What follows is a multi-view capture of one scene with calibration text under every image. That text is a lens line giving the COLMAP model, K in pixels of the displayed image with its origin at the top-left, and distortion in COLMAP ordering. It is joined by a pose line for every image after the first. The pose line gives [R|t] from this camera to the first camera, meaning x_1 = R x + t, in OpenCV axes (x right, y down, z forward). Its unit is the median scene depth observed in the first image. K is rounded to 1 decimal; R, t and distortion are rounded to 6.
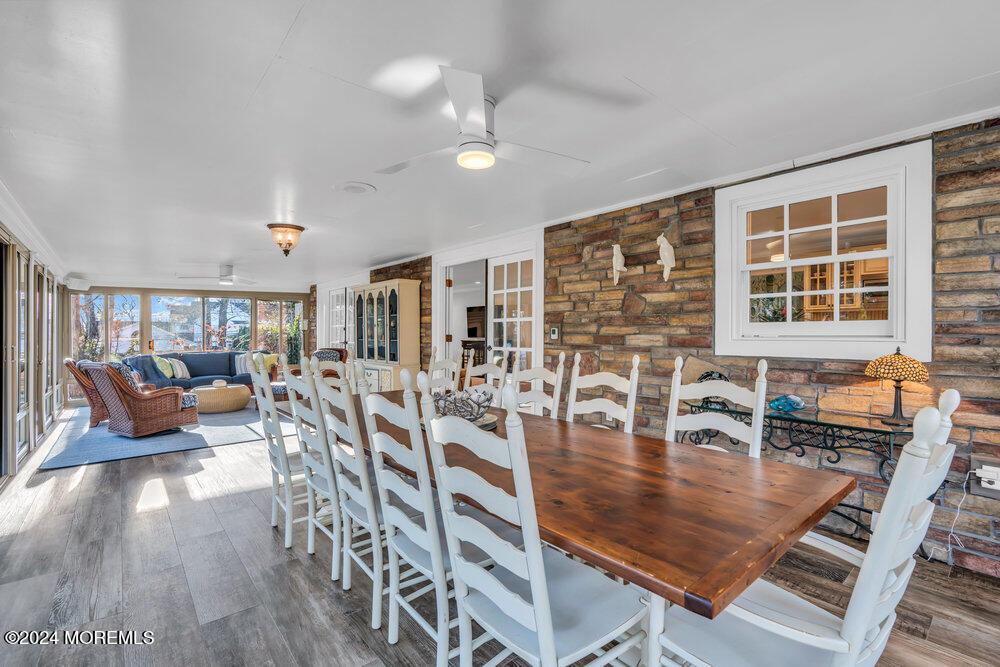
lens RADIAL K [[453.3, 0, 500.7], [0, 453.3, 336.2], [0, 0, 1]] dist [0.003432, 0.003174]
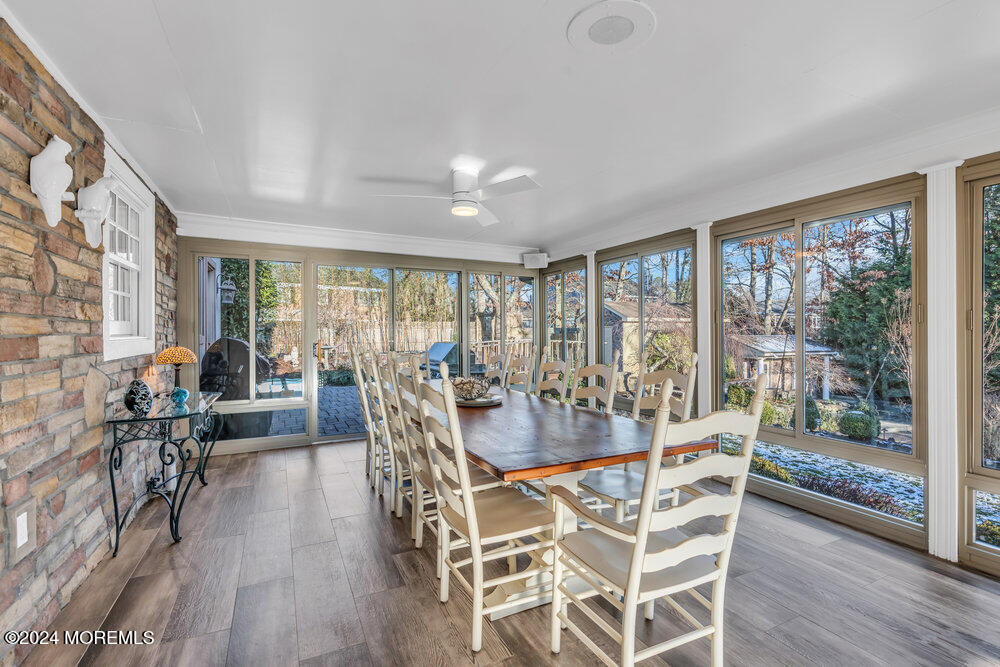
lens RADIAL K [[453.3, 0, 499.0], [0, 453.3, 327.8], [0, 0, 1]] dist [0.003432, 0.003174]
pose [[-0.965926, 0.002582, 0.258806, -0.296725], [0.001814, 0.999993, -0.003207, -0.009220], [-0.258813, -0.002628, -0.965924, 1.341235]]
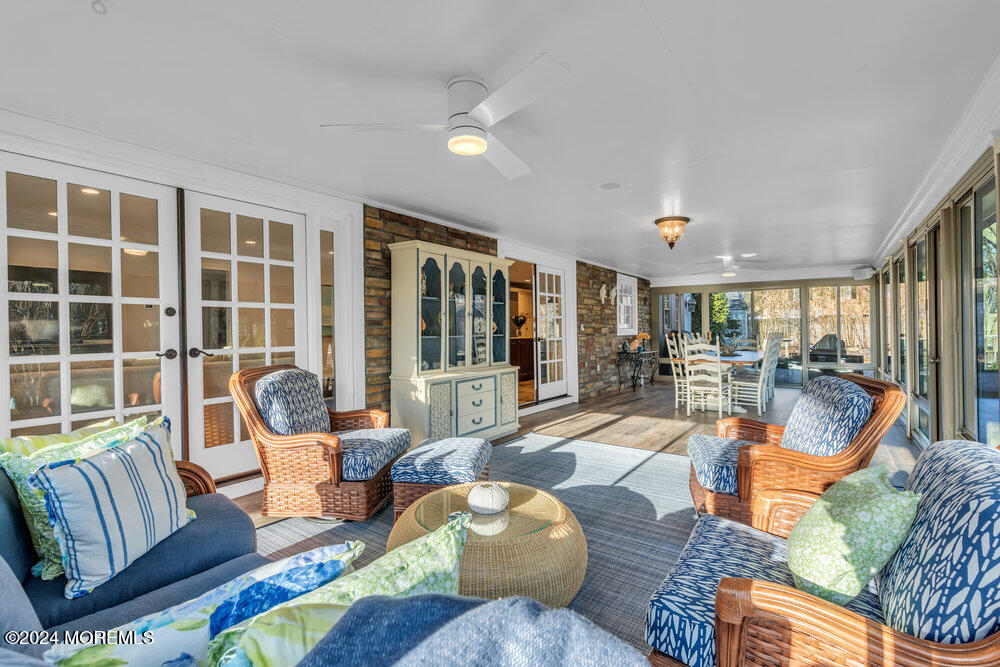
lens RADIAL K [[453.3, 0, 513.3], [0, 453.3, 341.2], [0, 0, 1]] dist [0.003432, 0.003174]
pose [[-0.246027, -0.022395, 0.969004, -1.659549], [0.011324, 0.999598, 0.025977, -0.001637], [-0.969197, 0.017364, -0.245674, 1.925782]]
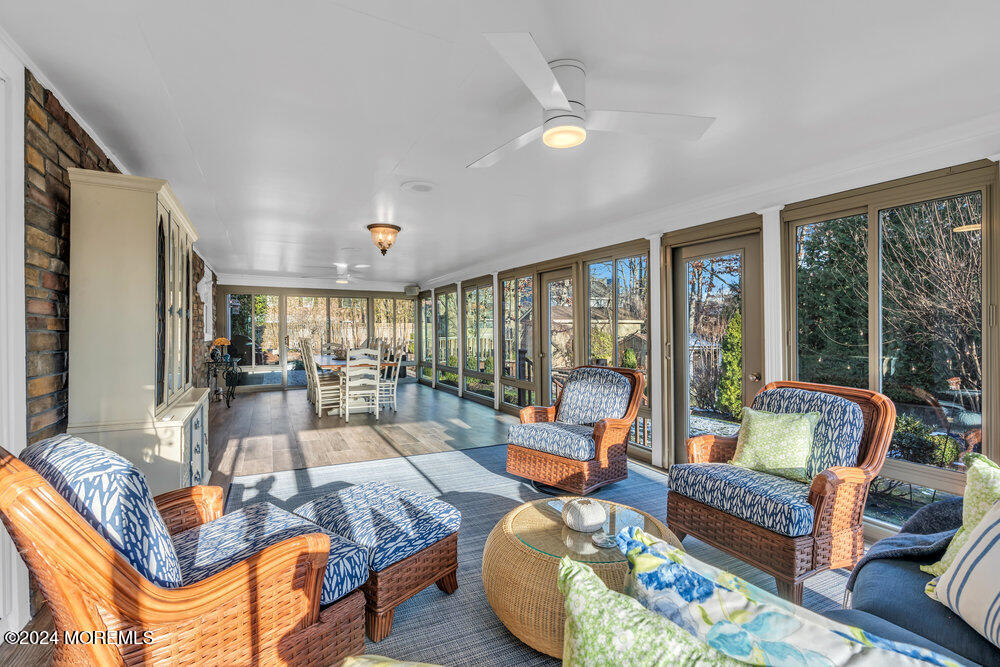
lens RADIAL K [[453.3, 0, 495.2], [0, 453.3, 325.9], [0, 0, 1]] dist [0.003432, 0.003174]
pose [[-0.968268, 0.008009, 0.249786, -1.177716], [0.006614, 0.999957, -0.006424, -0.010047], [-0.249827, -0.004568, -0.968280, 2.336595]]
